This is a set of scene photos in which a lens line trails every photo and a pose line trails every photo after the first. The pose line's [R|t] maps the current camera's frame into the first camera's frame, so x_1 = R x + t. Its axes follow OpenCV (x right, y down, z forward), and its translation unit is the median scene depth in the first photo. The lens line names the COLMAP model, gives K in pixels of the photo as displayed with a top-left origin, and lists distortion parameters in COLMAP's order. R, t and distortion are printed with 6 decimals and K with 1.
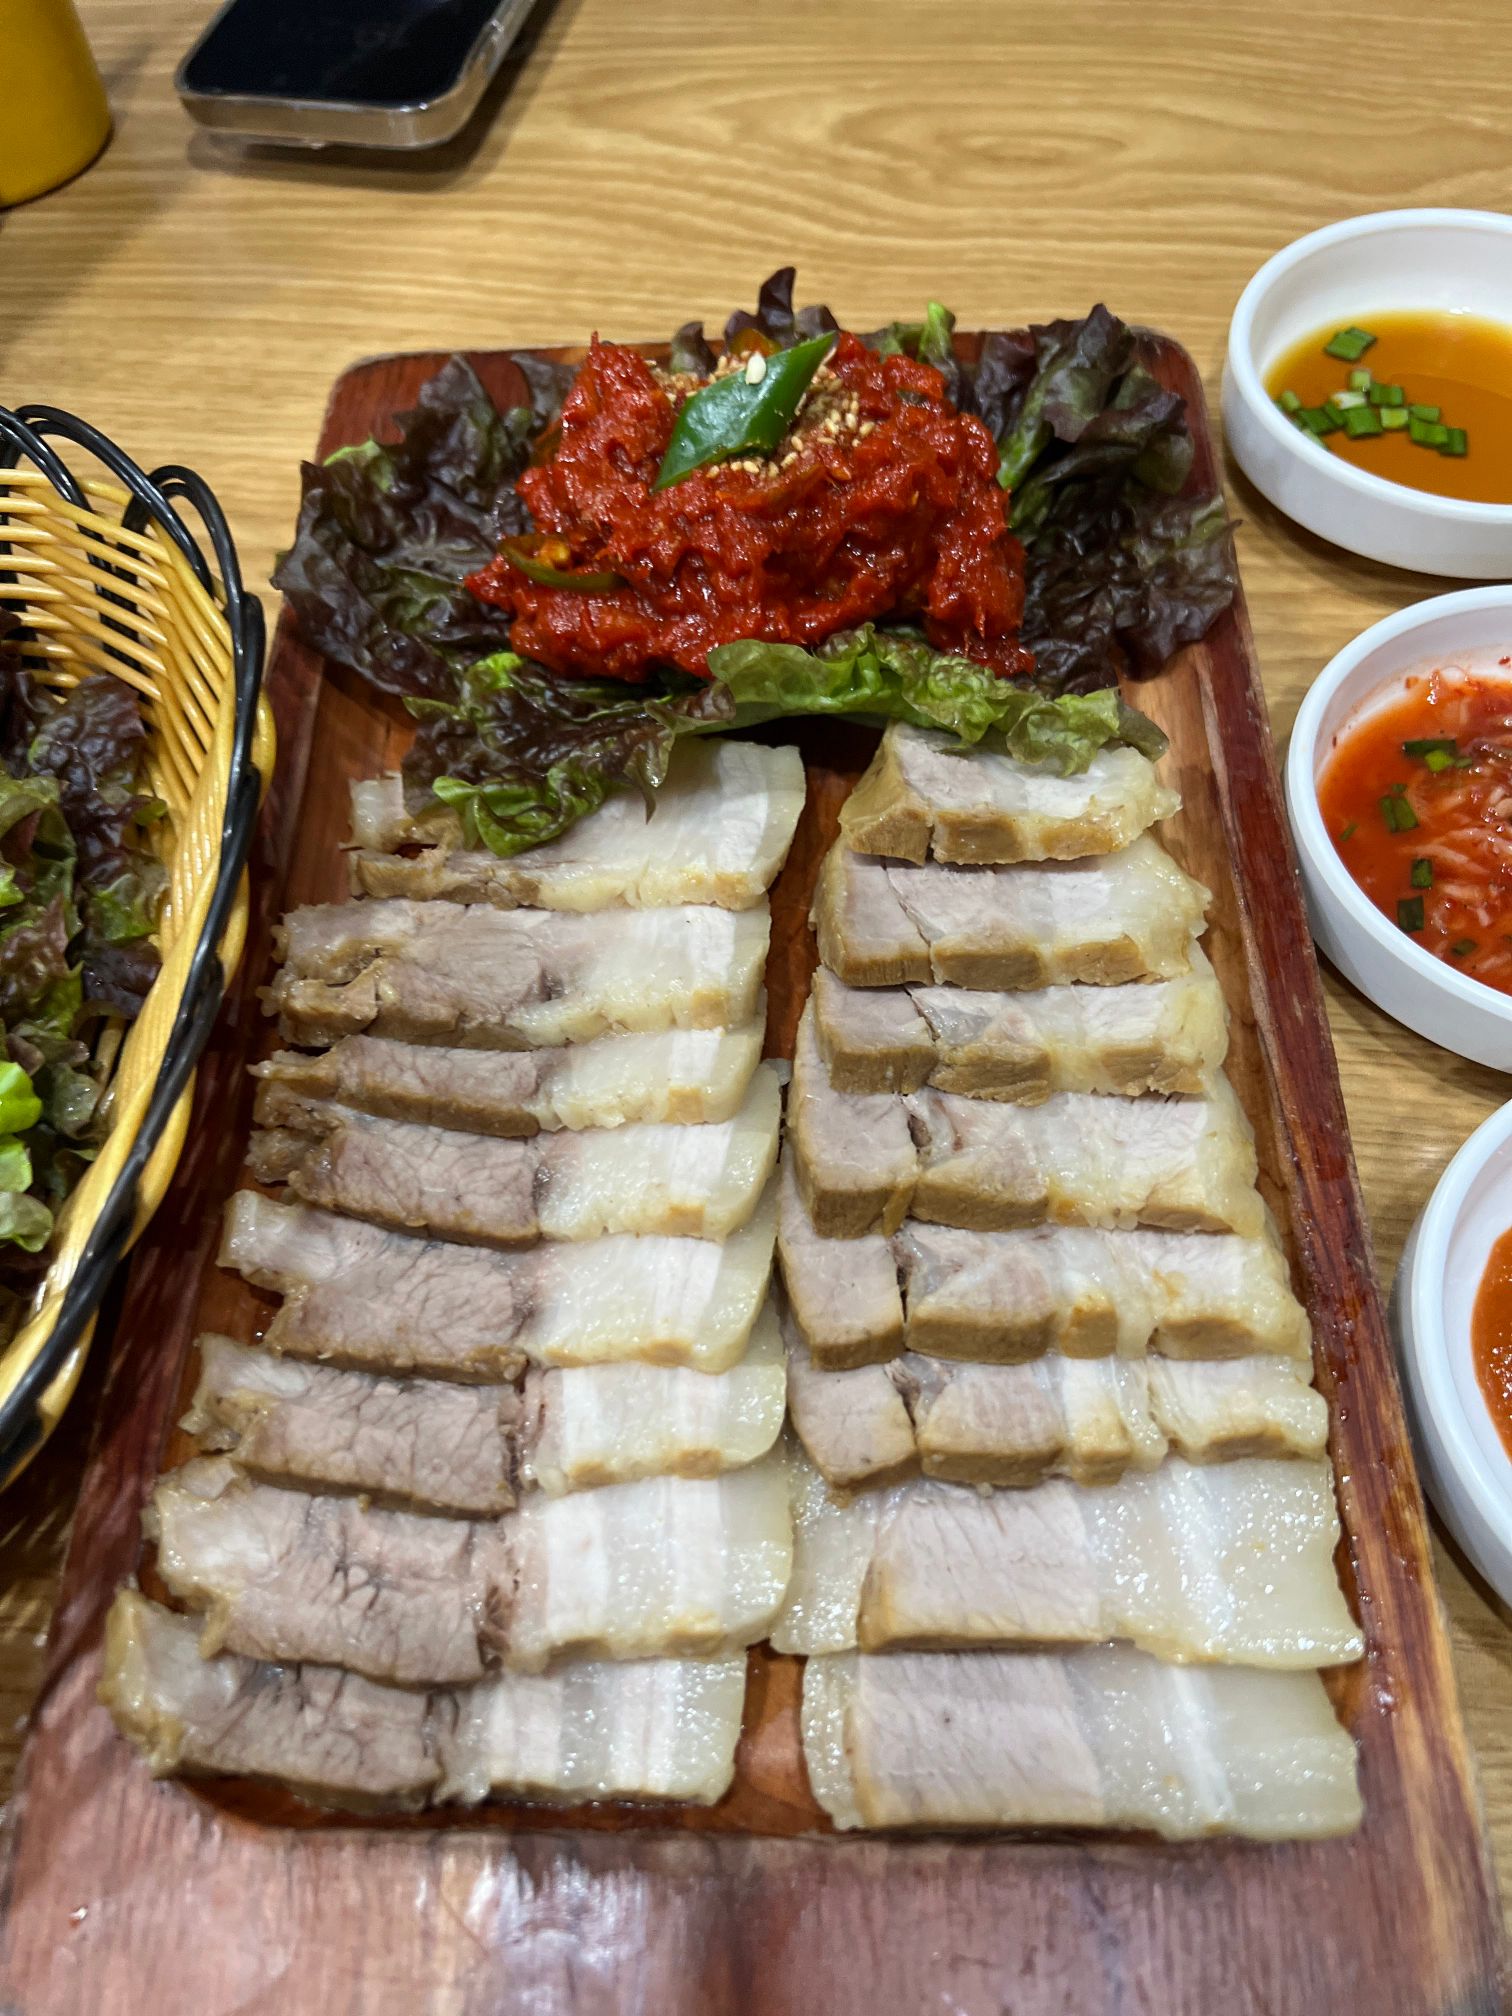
lens RADIAL K [[1598.9, 0, 756.0], [0, 1598.9, 1008.0], [0, 0, 1]] dist [0.022841, -0.053035]
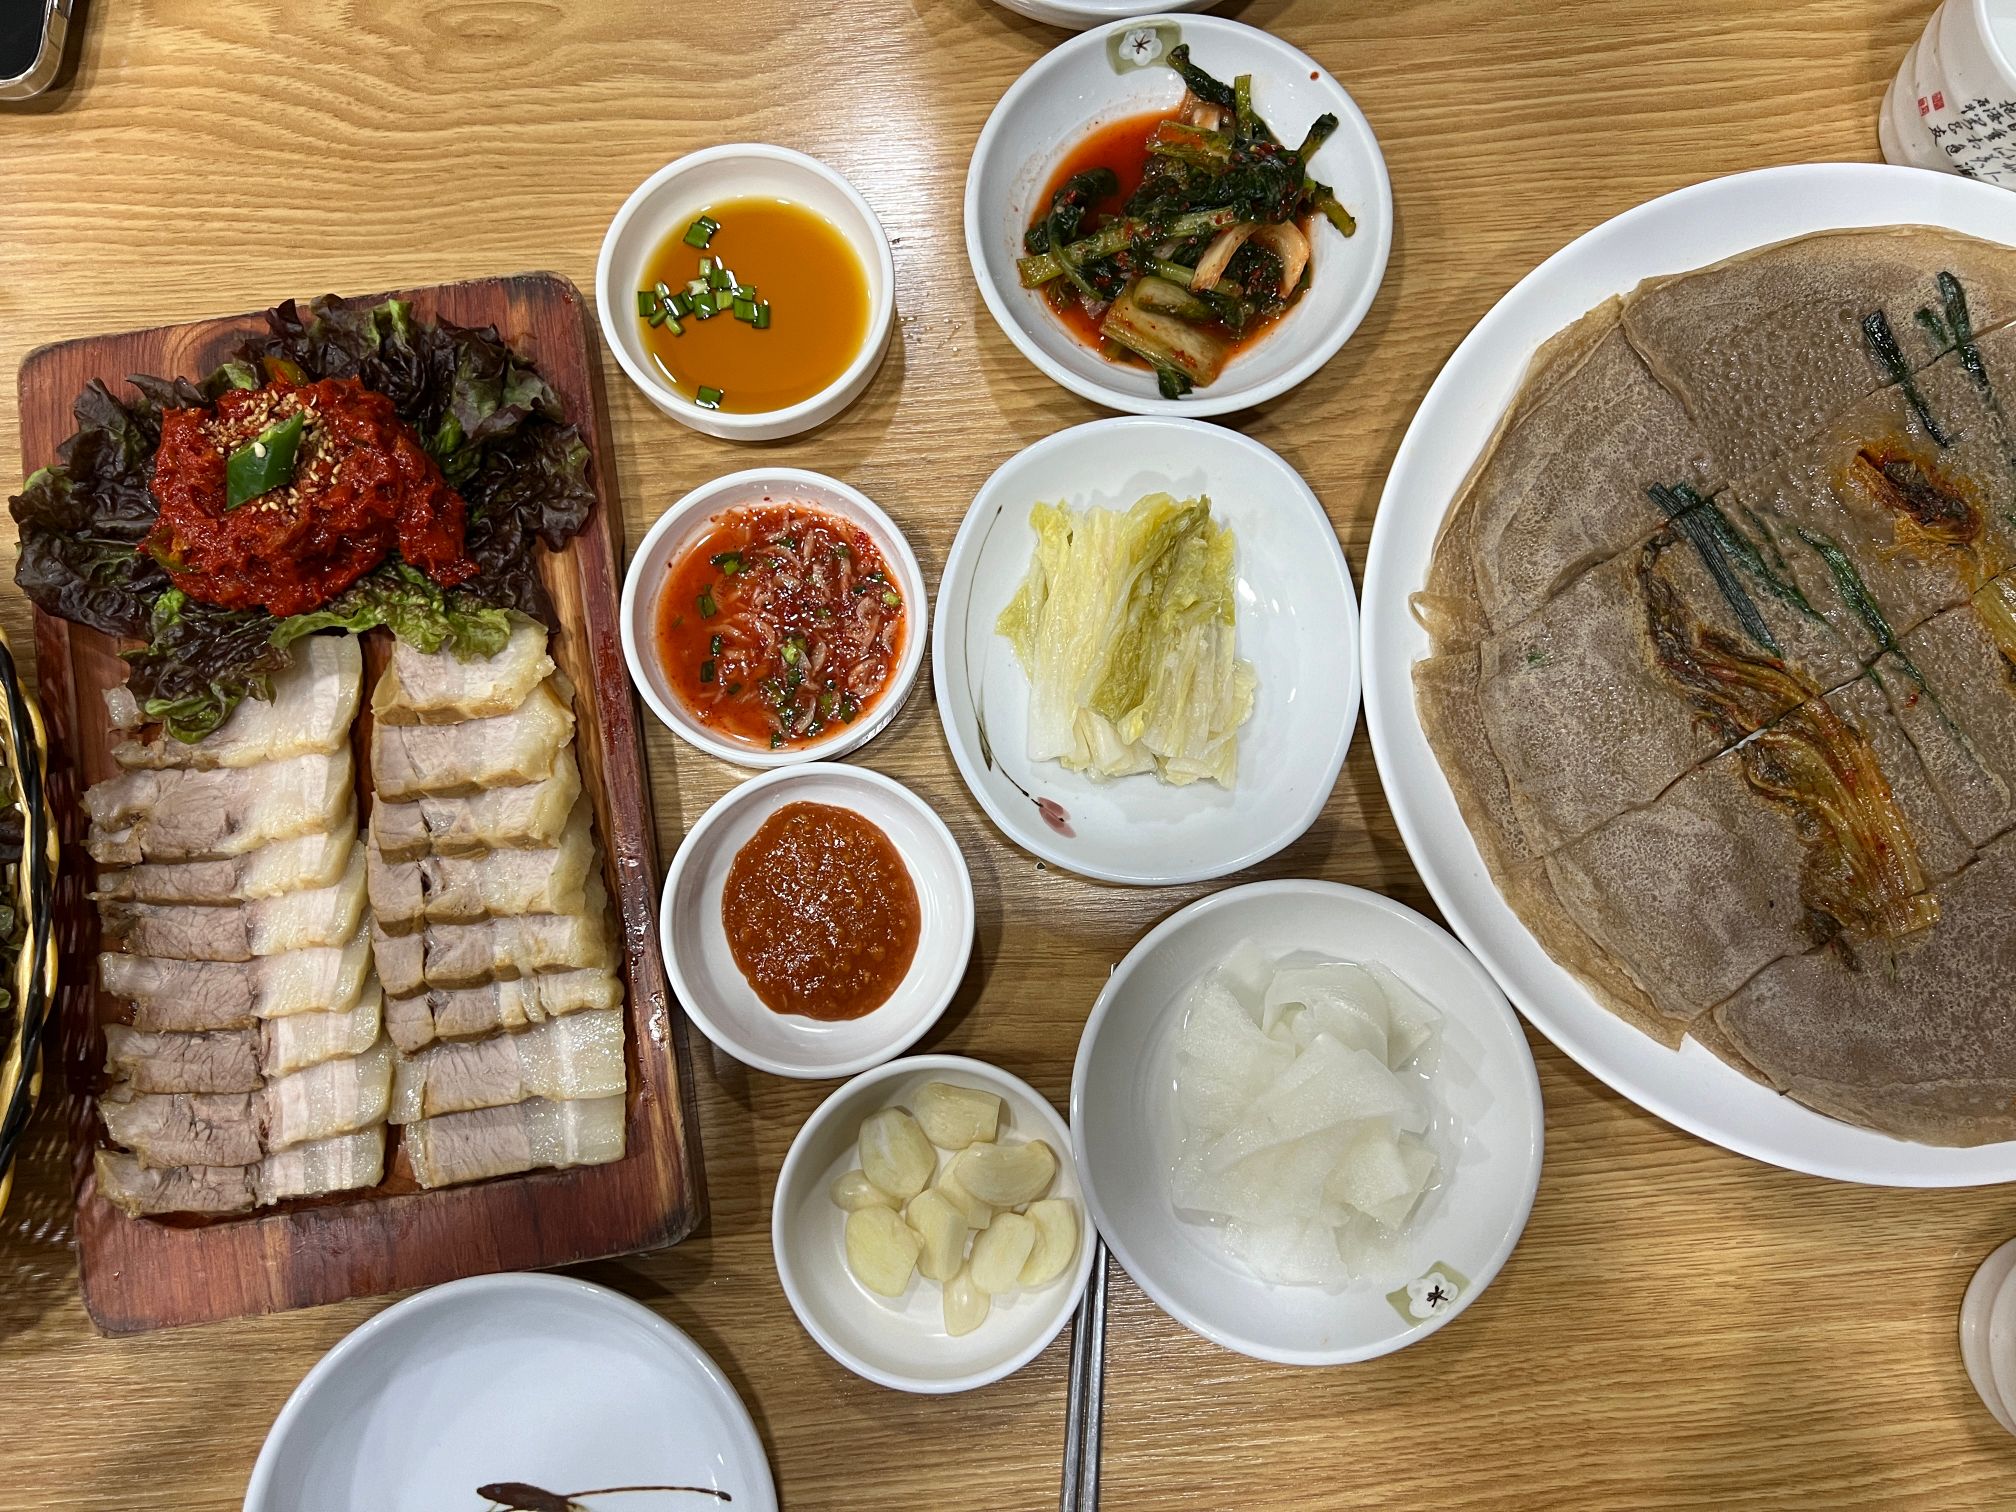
lens RADIAL K [[1546.8, 0, 1008.0], [0, 1546.8, 756.0], [0, 0, 1]] dist [0.005417, -0.010300]
pose [[0.983689, -0.160859, 0.080503, 0.680286], [0.118768, 0.916937, 0.380946, -0.716590], [-0.135095, -0.365171, 0.921086, -0.852642]]
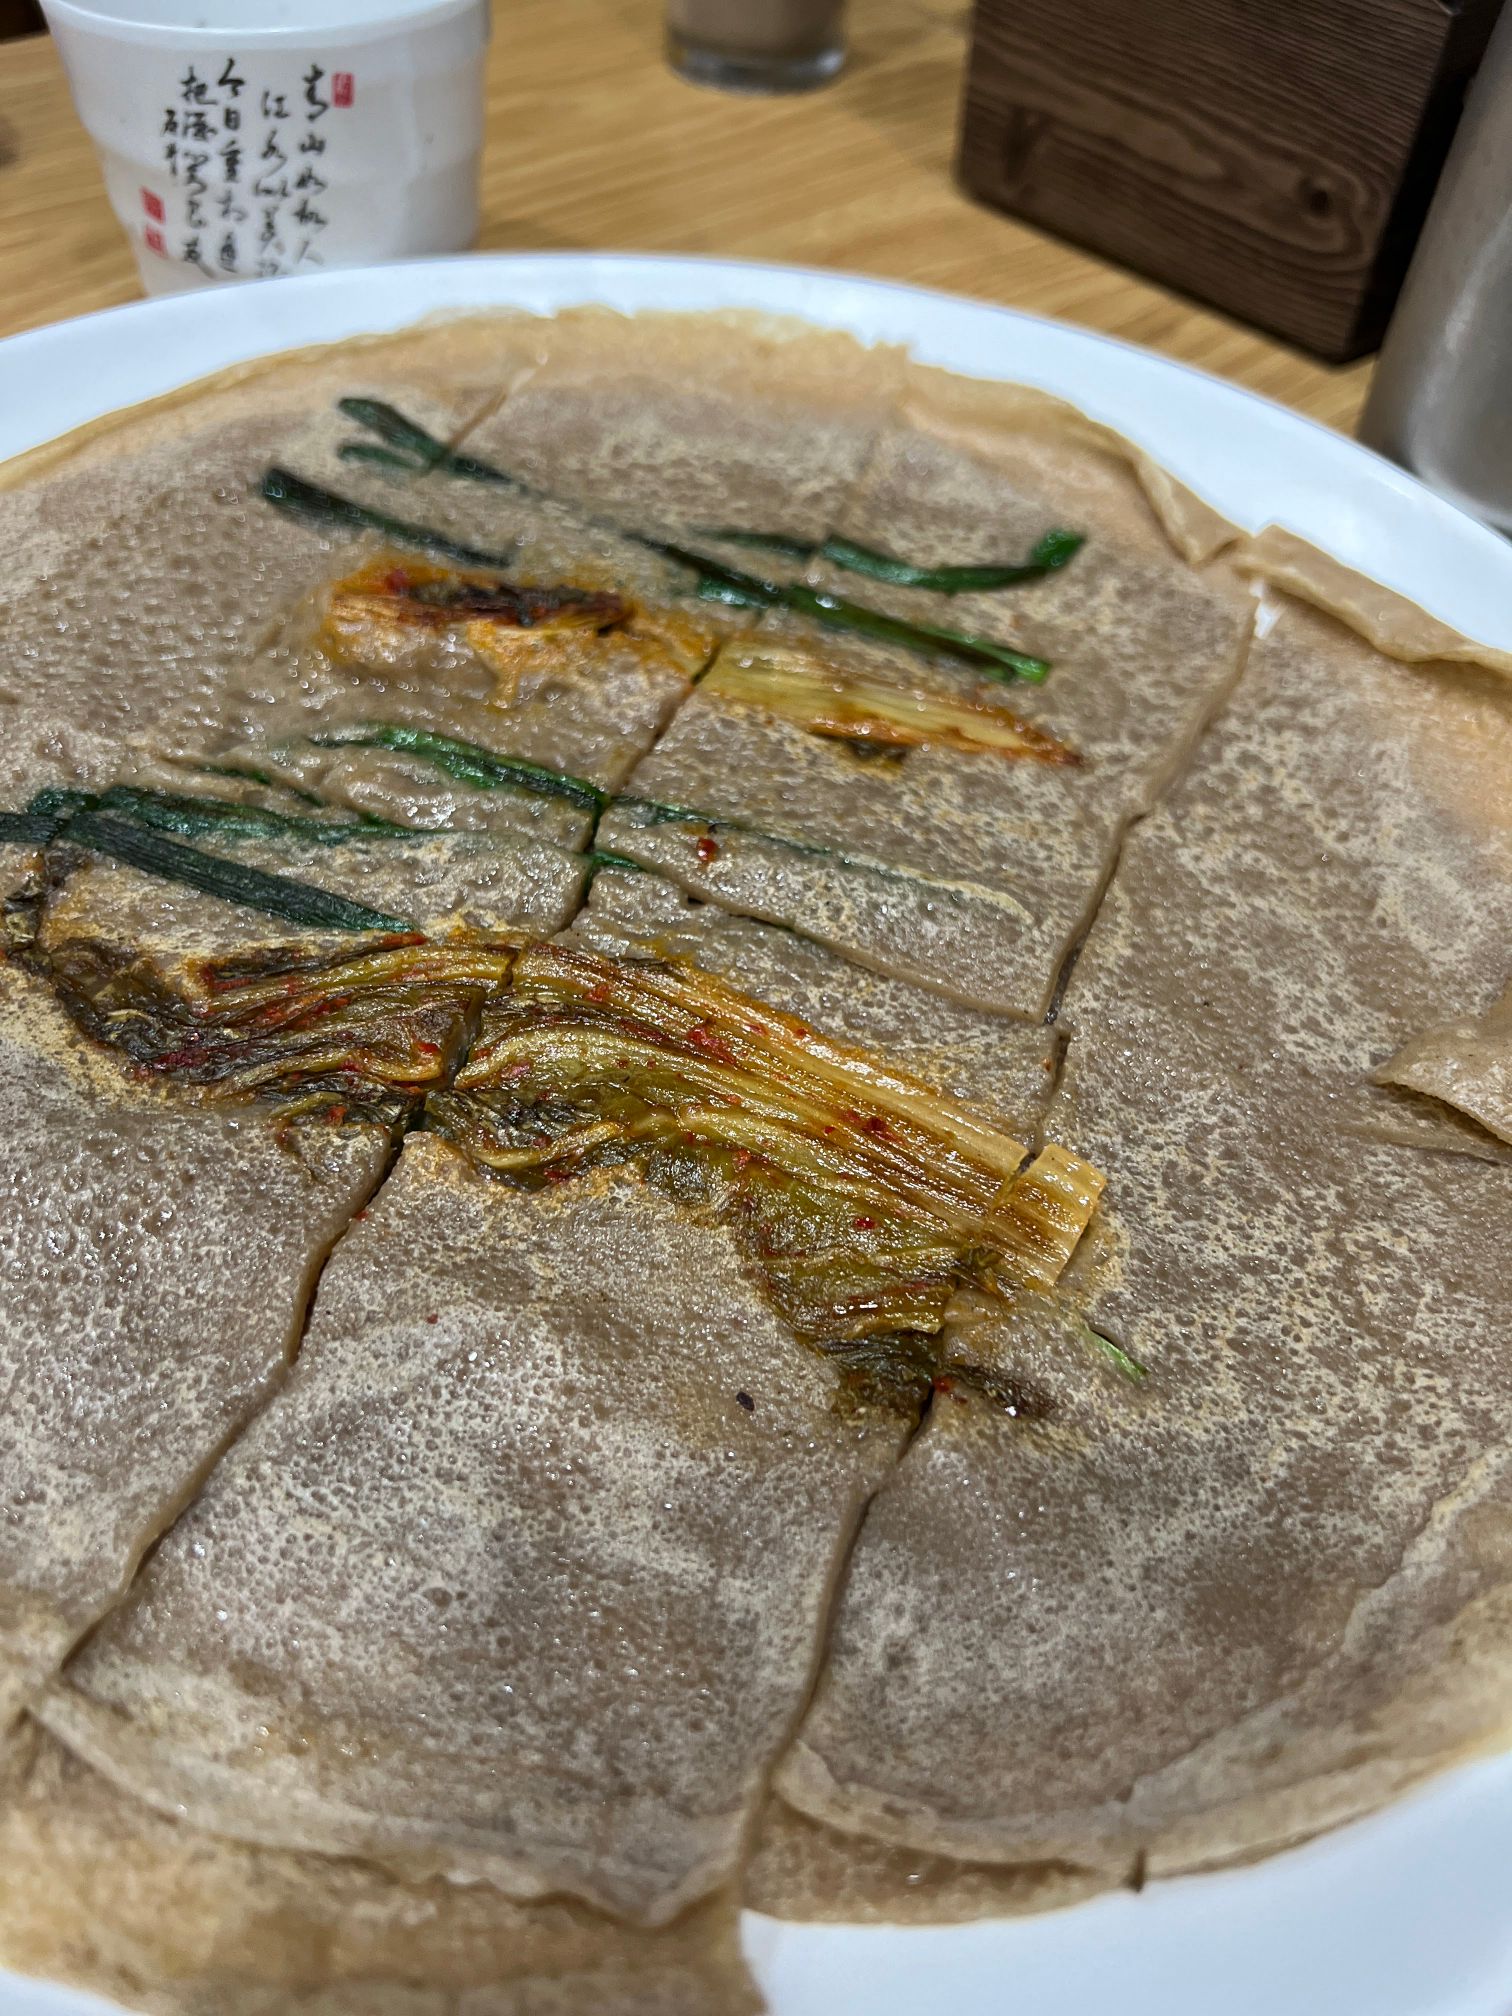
lens RADIAL K [[1598.9, 0, 756.0], [0, 1598.9, 1008.0], [0, 0, 1]] dist [0.022841, -0.053035]
pose [[0.648005, -0.498367, 0.575951, 1.454034], [0.603710, 0.797135, 0.010519, 0.182105], [-0.464353, 0.340891, 0.817417, 0.137155]]
